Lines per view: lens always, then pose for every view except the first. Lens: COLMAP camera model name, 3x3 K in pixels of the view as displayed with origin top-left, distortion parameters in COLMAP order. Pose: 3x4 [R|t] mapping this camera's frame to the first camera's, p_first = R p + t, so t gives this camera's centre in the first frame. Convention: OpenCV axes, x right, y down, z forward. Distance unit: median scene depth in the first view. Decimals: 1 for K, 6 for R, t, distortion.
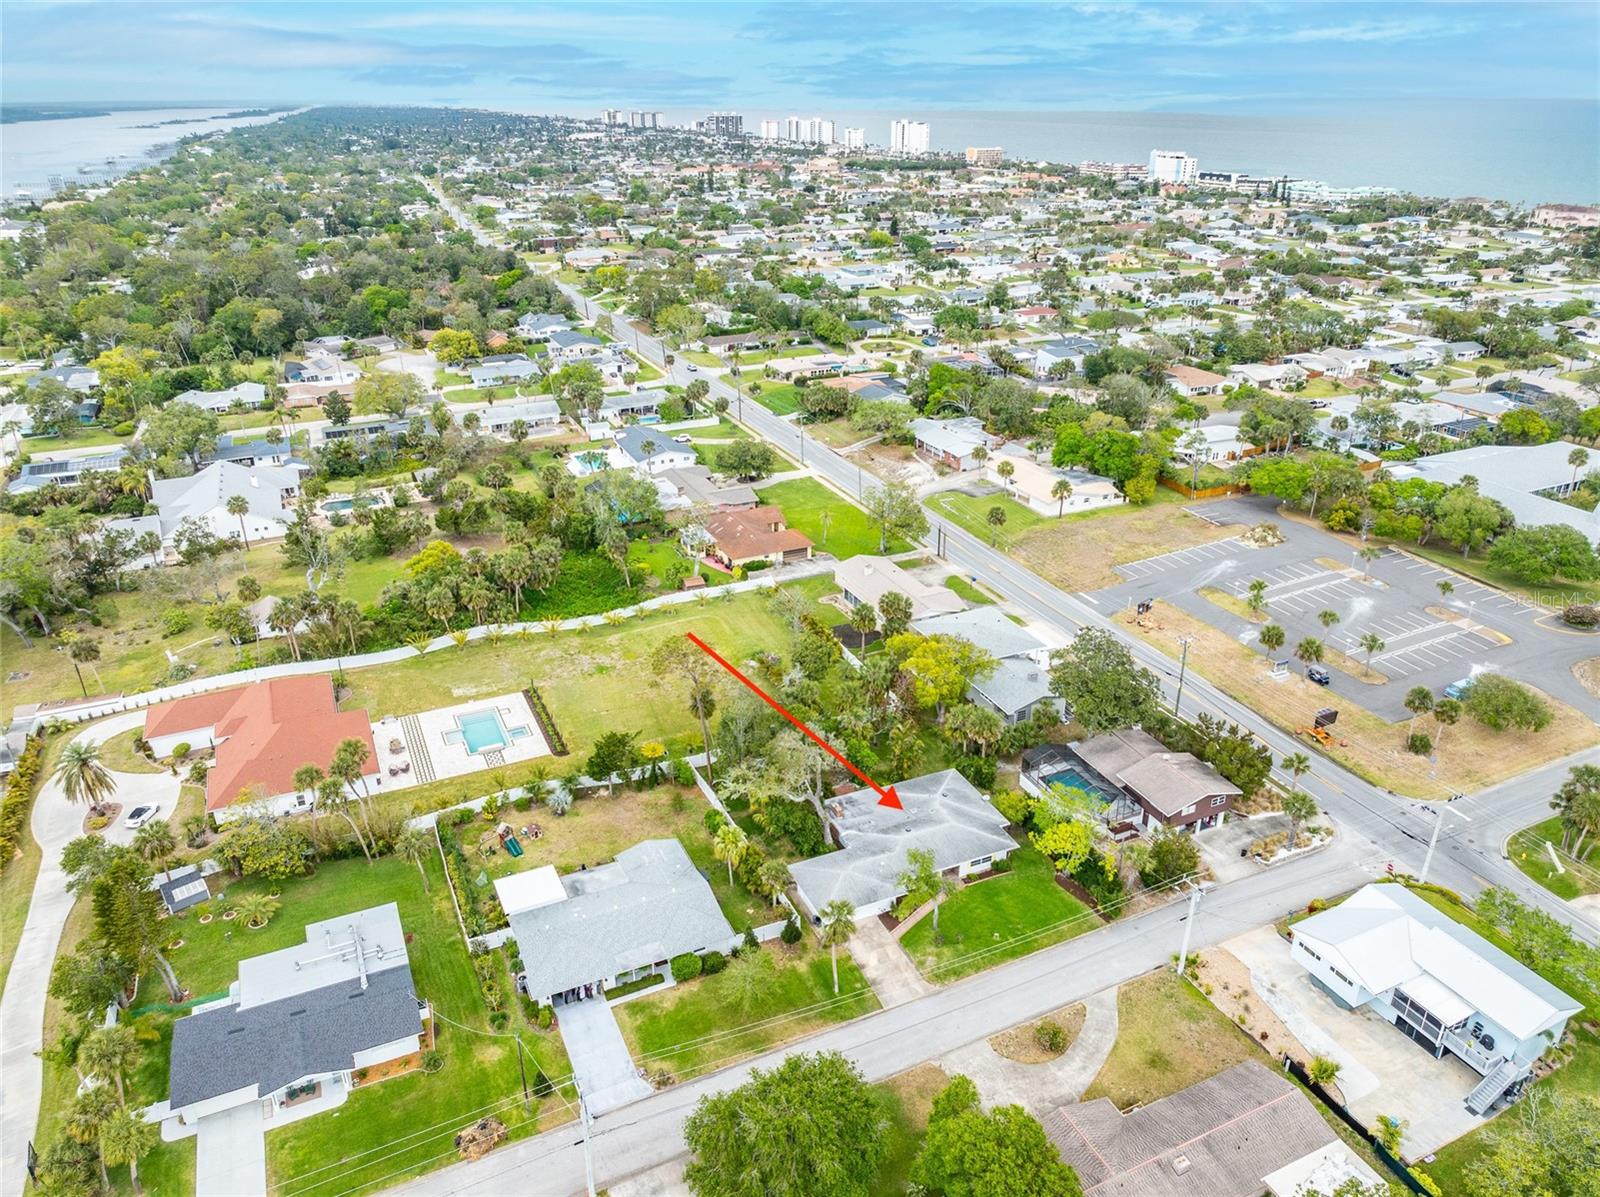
lens RADIAL K [[1121.8, 0, 806.7], [0, 1121.8, 594.0], [0, 0, 1]] dist [-0.032873, 0.020566]
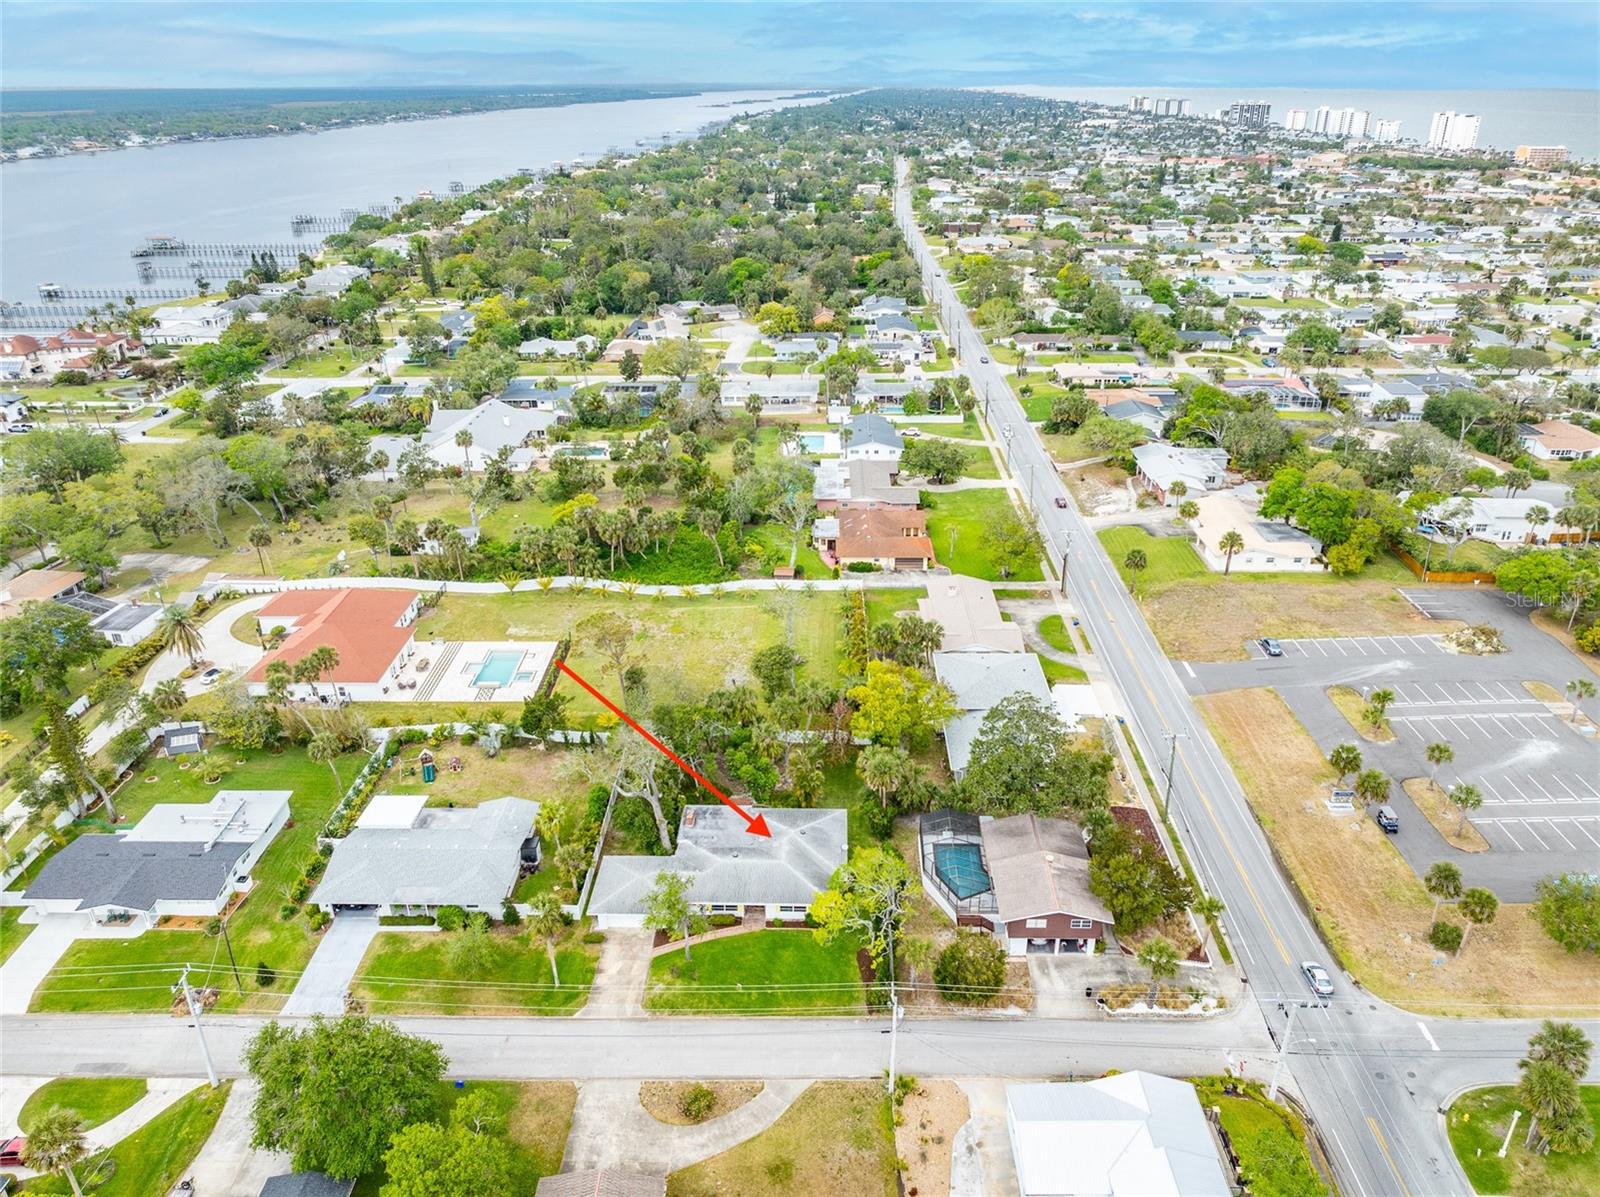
lens RADIAL K [[1121.8, 0, 806.7], [0, 1121.8, 594.0], [0, 0, 1]] dist [-0.032873, 0.020566]
pose [[0.901954, 0.180299, -0.392392, 0.317148], [-0.175838, 0.983267, 0.047616, -0.042974], [0.394411, 0.026050, 0.918565, 0.092300]]
